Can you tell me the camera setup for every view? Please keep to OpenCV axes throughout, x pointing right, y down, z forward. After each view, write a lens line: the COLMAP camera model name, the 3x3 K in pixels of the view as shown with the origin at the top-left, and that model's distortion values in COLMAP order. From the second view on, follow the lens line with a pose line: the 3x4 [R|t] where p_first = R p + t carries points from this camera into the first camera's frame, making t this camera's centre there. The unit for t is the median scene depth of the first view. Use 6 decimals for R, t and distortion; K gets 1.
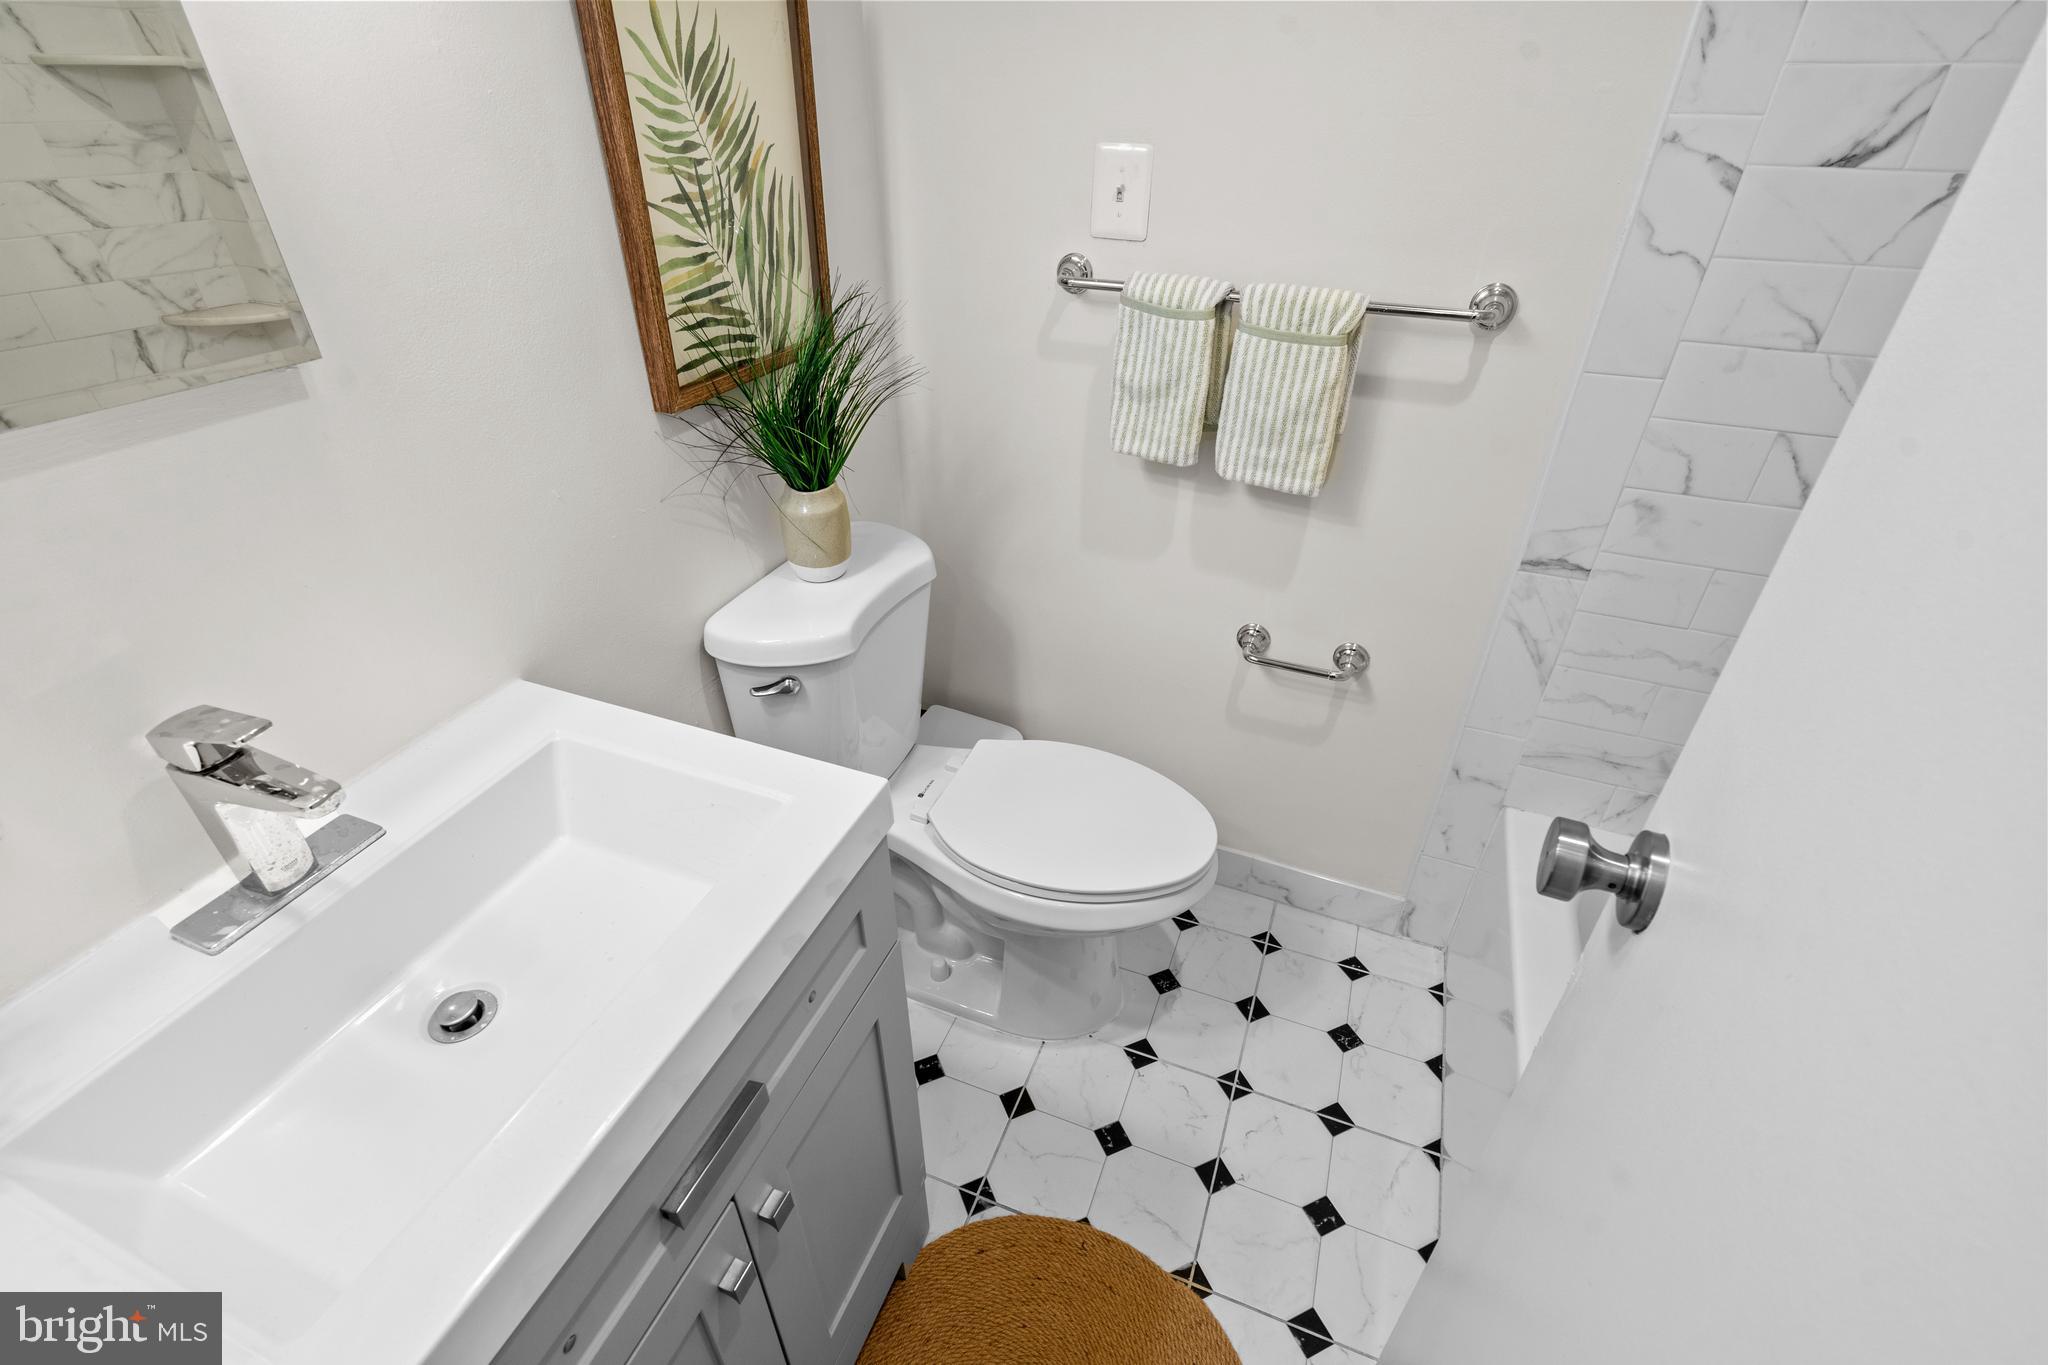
lens RADIAL K [[939.1, 0, 1024.0], [0, 939.1, 682.5], [0, 0, 1]] dist [-0.002259, 0.007081]
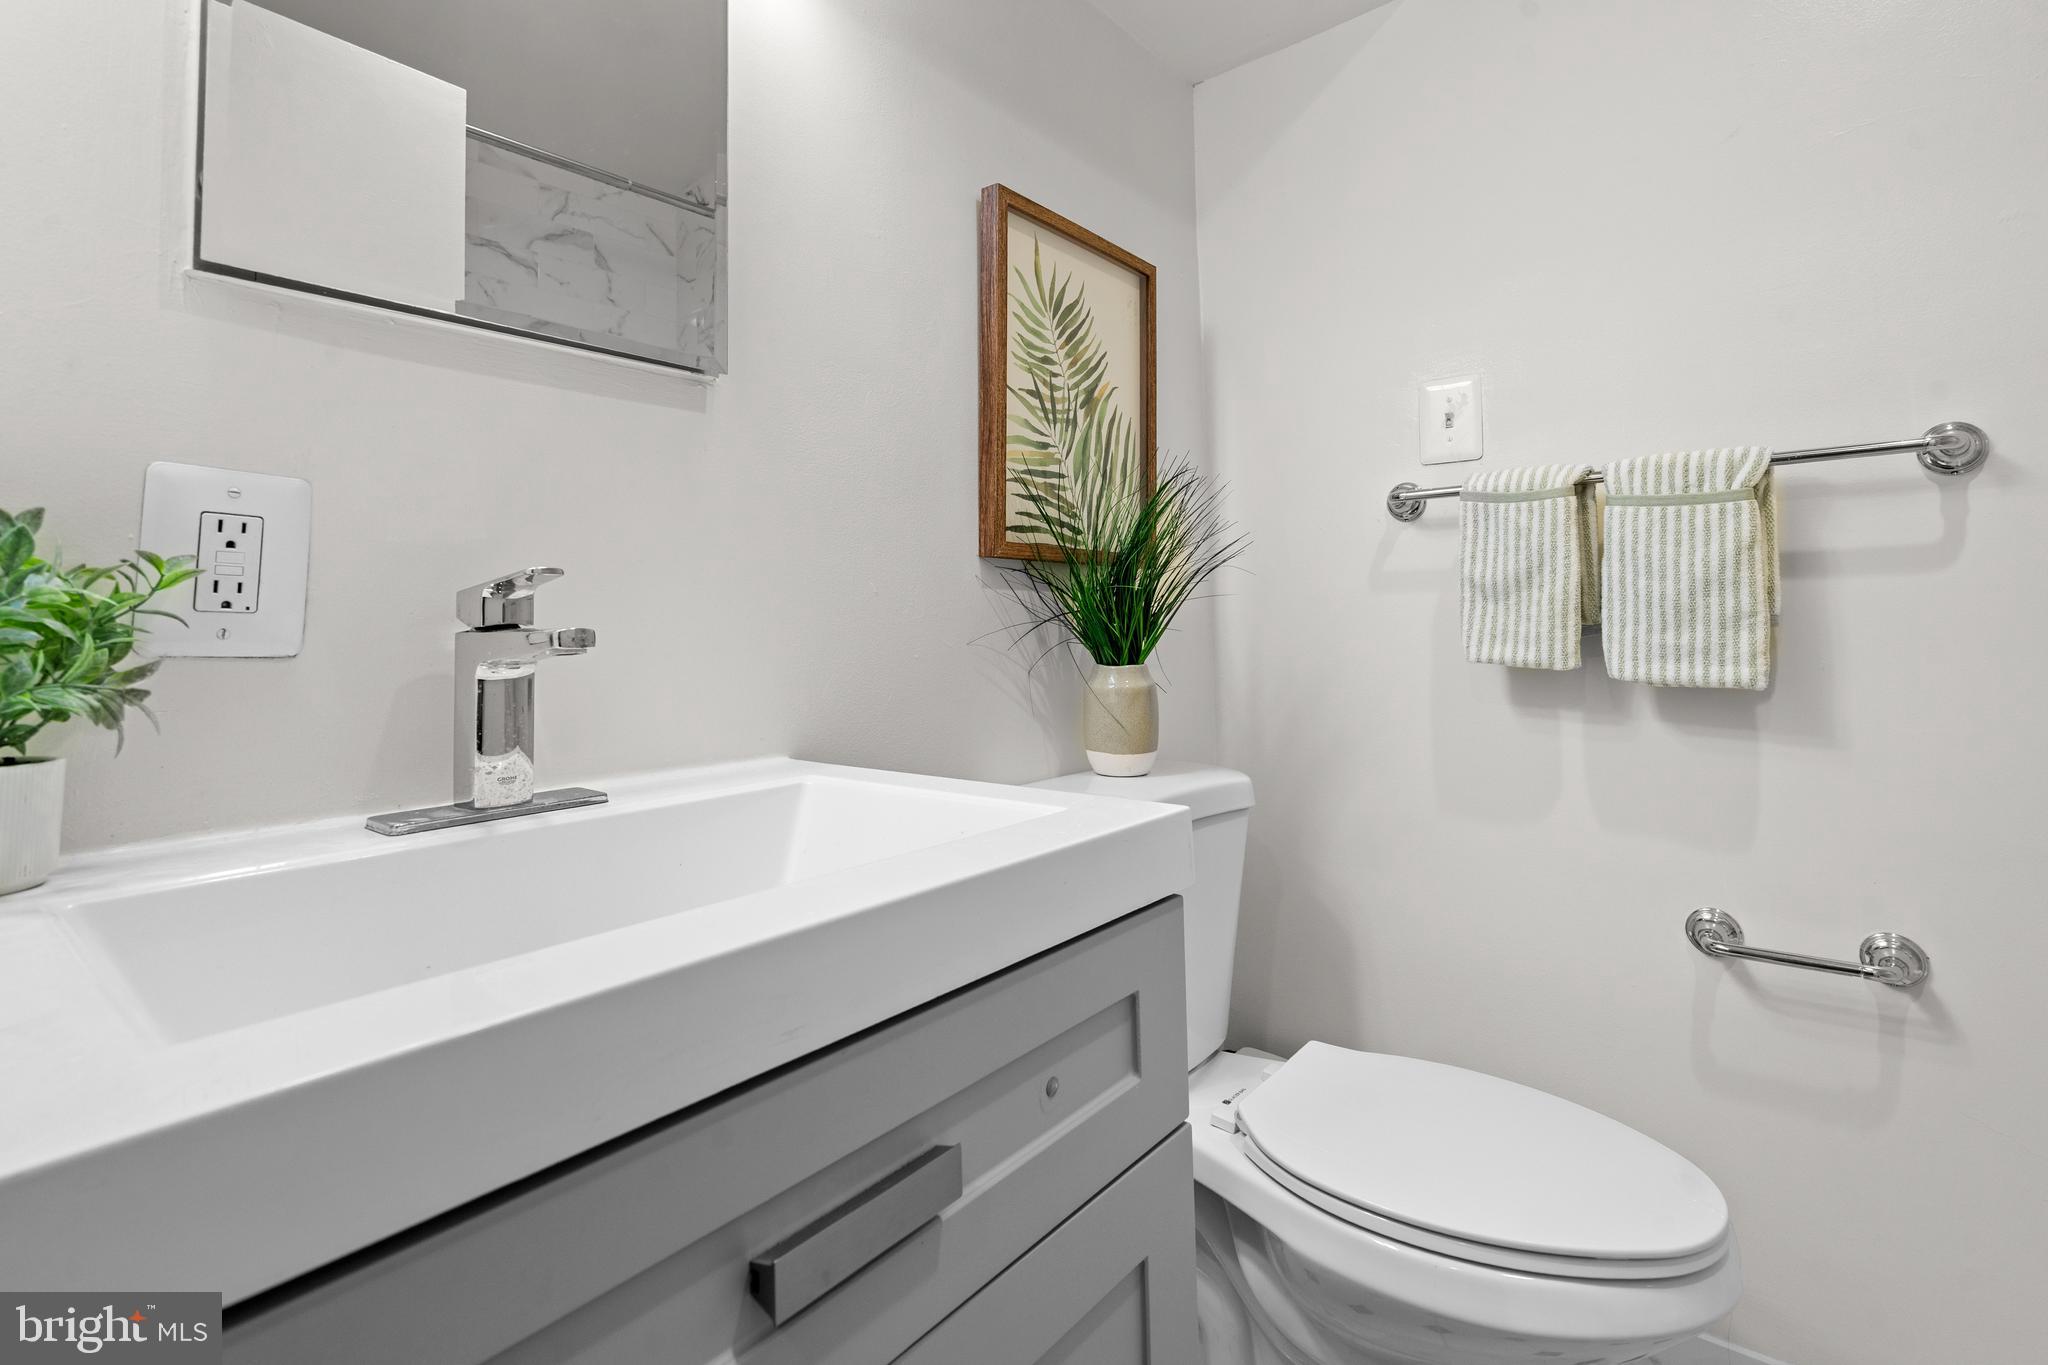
lens RADIAL K [[972.4, 0, 1025.2], [0, 972.4, 572.5], [0, 0, 1]] dist [-0.002154, 0.000191]
pose [[0.951151, -0.035590, -0.306666, -0.017081], [-0.152937, 0.808563, -0.568187, 0.286247], [0.268181, 0.587332, 0.763623, 0.186123]]
